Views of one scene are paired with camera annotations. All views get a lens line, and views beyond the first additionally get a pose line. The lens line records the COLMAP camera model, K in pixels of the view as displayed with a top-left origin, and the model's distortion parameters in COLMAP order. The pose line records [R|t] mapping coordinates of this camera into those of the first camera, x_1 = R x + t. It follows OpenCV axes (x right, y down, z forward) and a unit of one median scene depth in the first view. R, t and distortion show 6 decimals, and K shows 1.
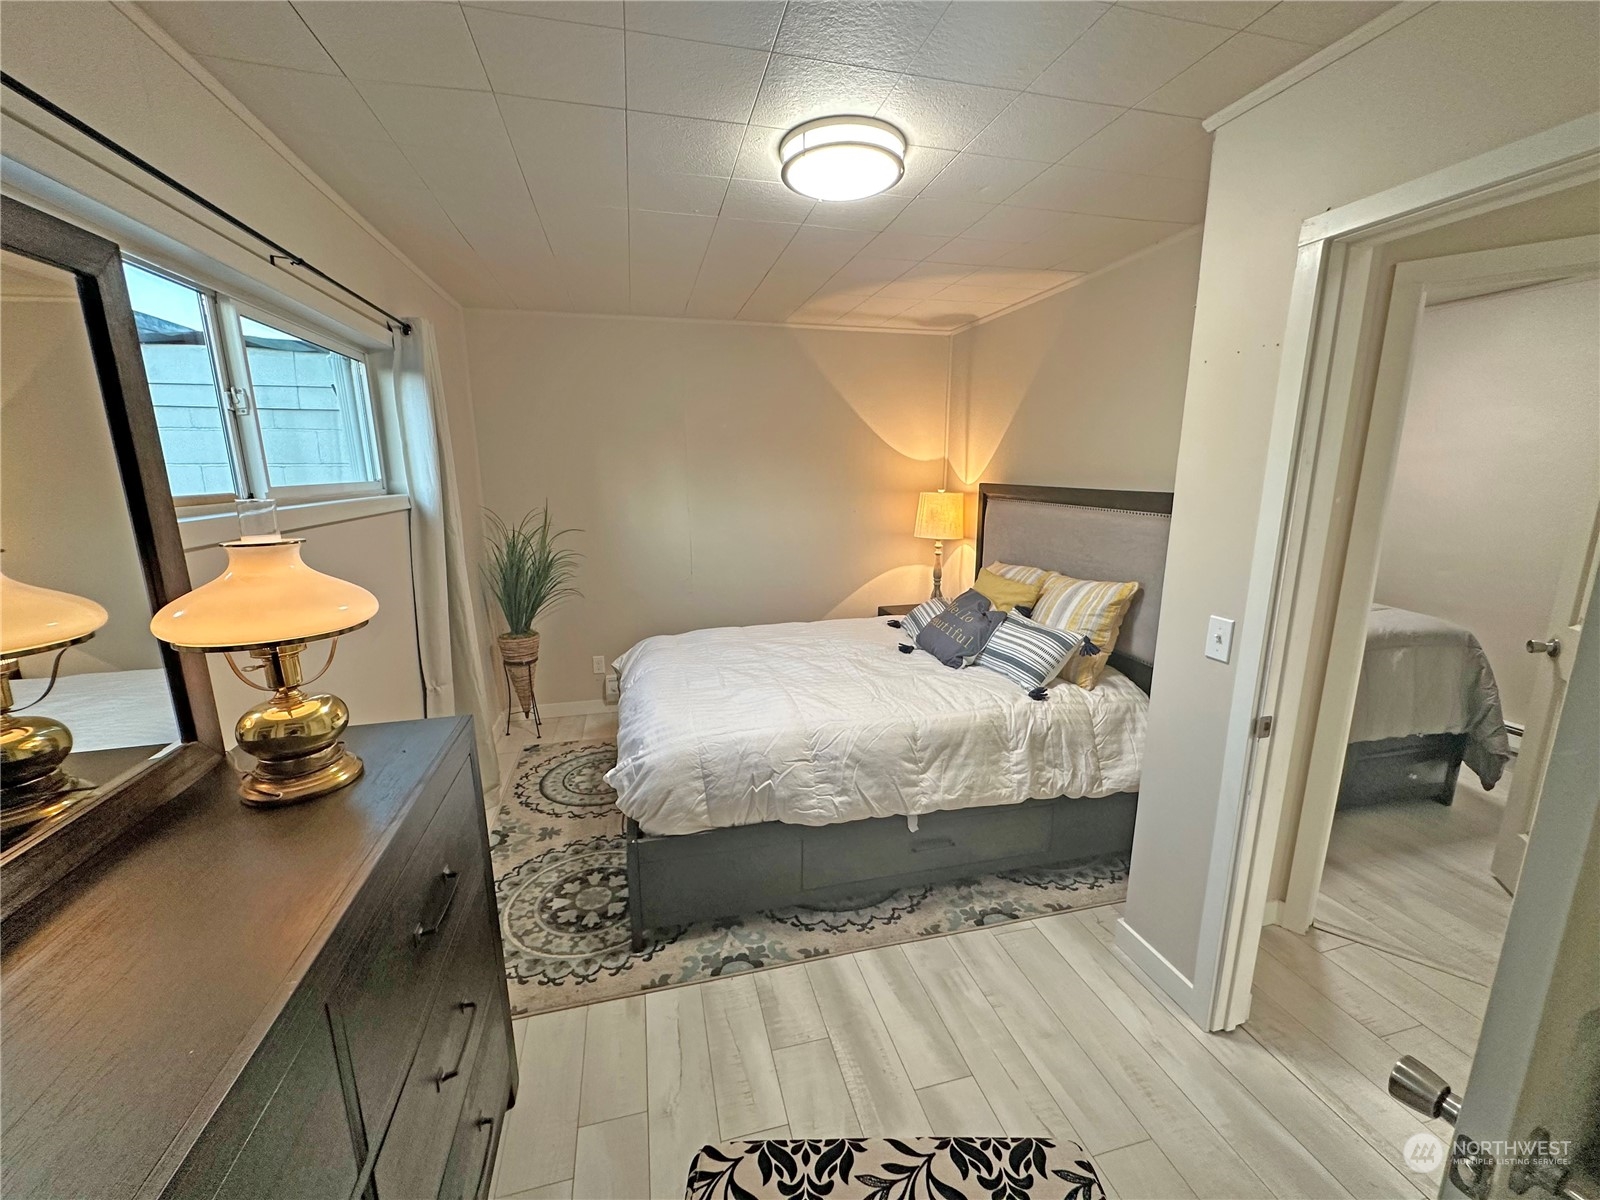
lens RADIAL K [[635.3, 0, 796.0], [0, 635.3, 601.1], [0, 0, 1]] dist [0.000613, 0.000223]
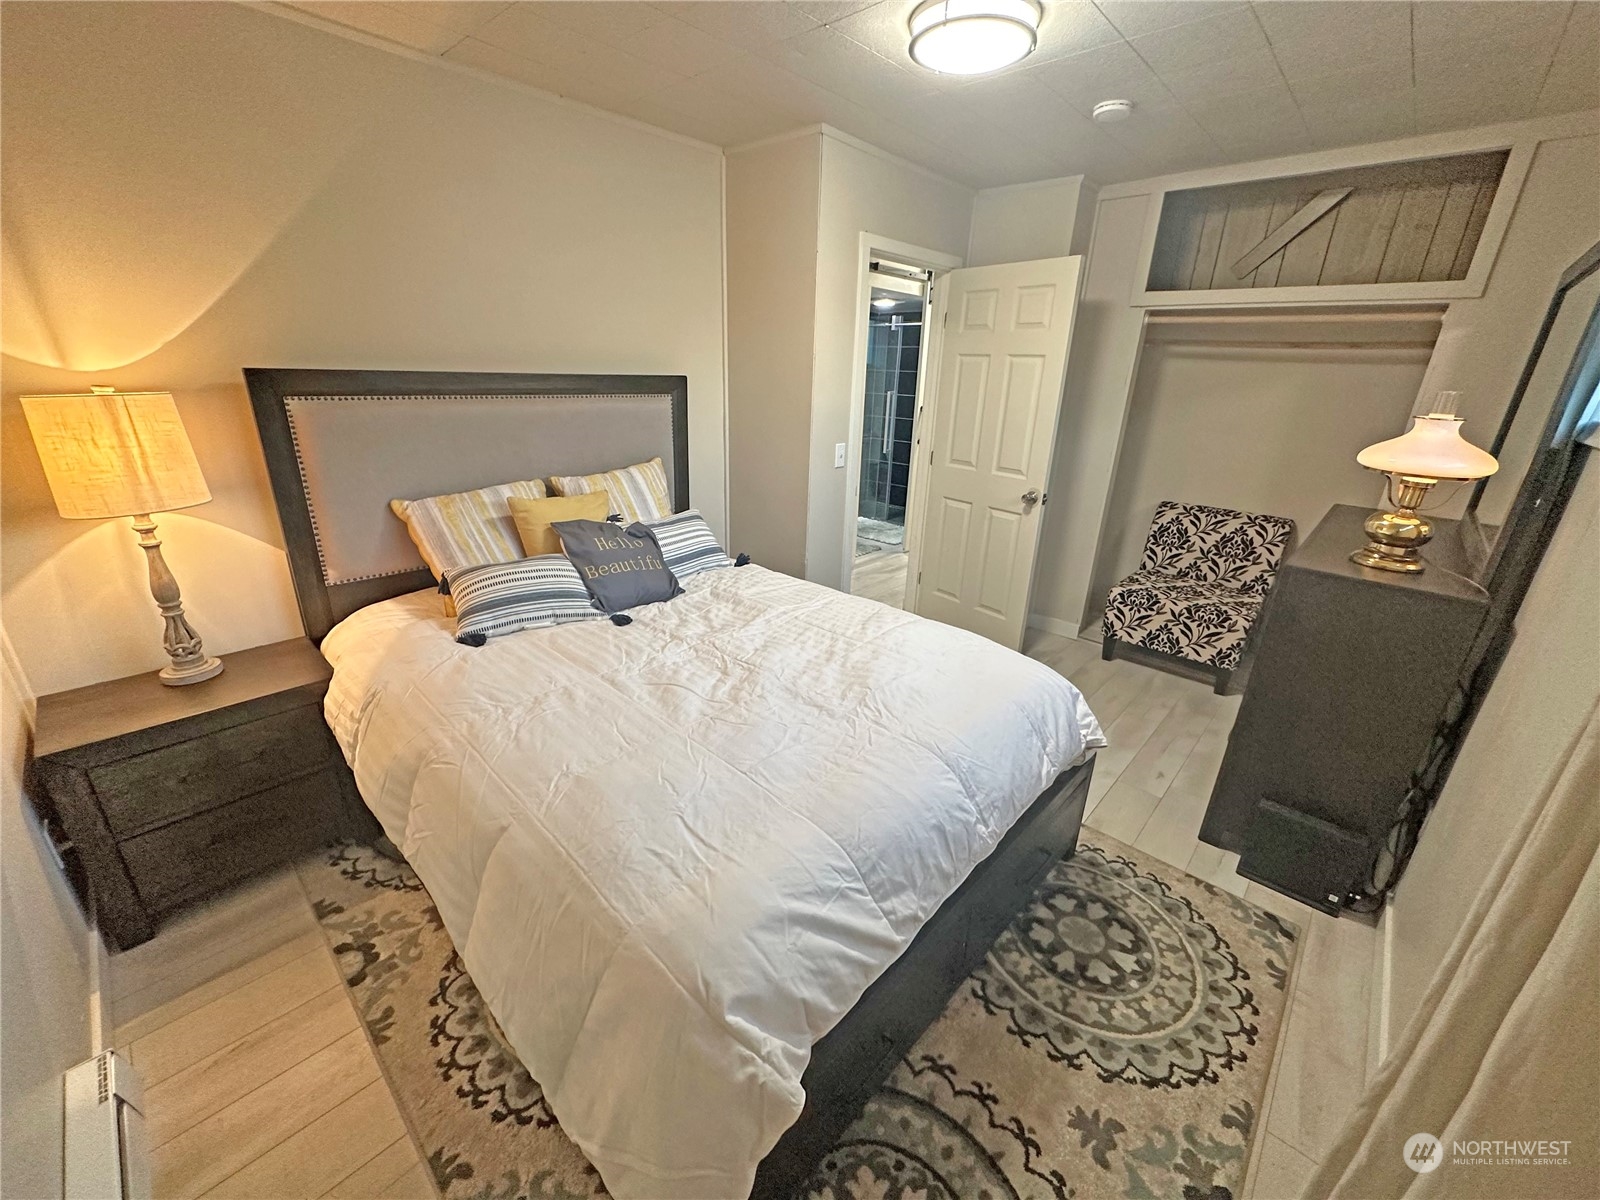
lens RADIAL K [[635.3, 0, 794.9], [0, 635.3, 598.3], [0, 0, 1]] dist [0.000613, 0.000223]
pose [[-0.538730, -0.306803, 0.784629, -0.601362], [0.147425, 0.882633, 0.446347, -0.294833], [-0.829479, 0.356134, -0.430270, 1.446374]]
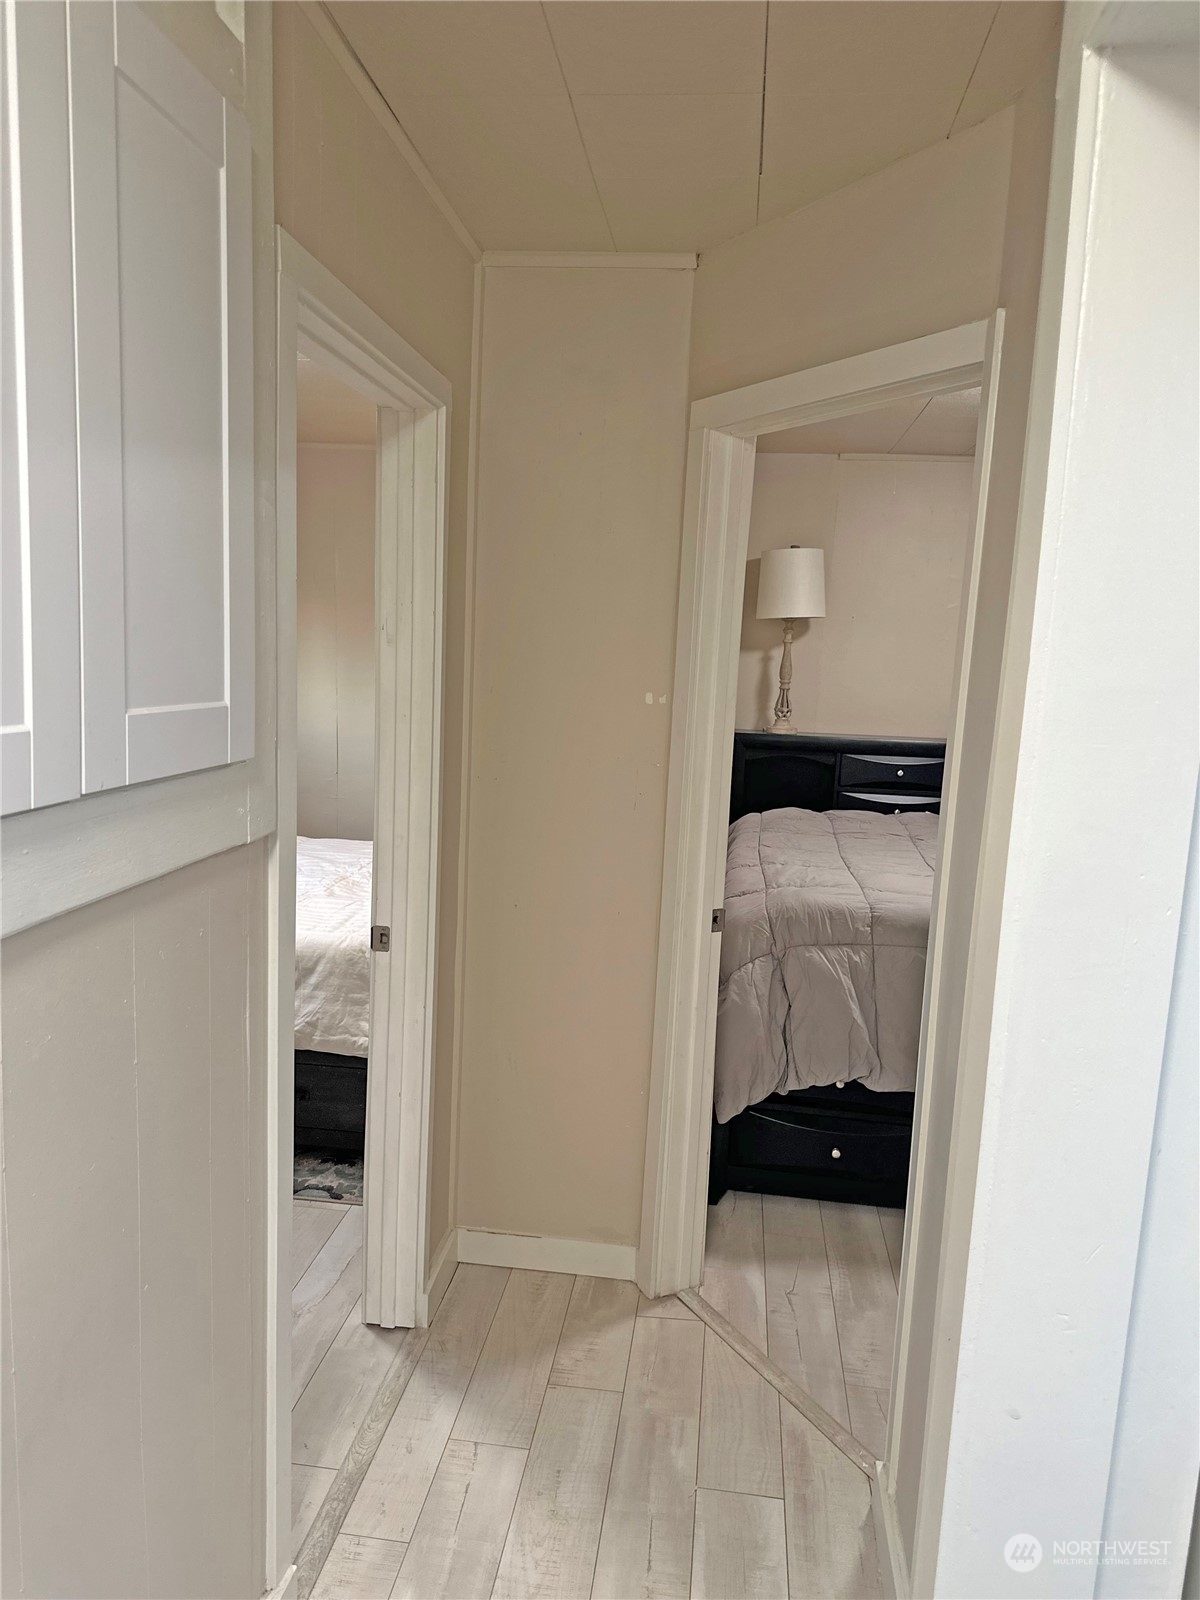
lens RADIAL K [[1116.7, 0, 598.5], [0, 1116.7, 801.4], [0, 0, 1]] dist [0.003894, 0.000453]
pose [[0.930346, 0.089978, -0.355471, 1.233023], [-0.117786, 0.991383, -0.057331, 0.052611], [0.347249, 0.095207, 0.932927, -0.268625]]
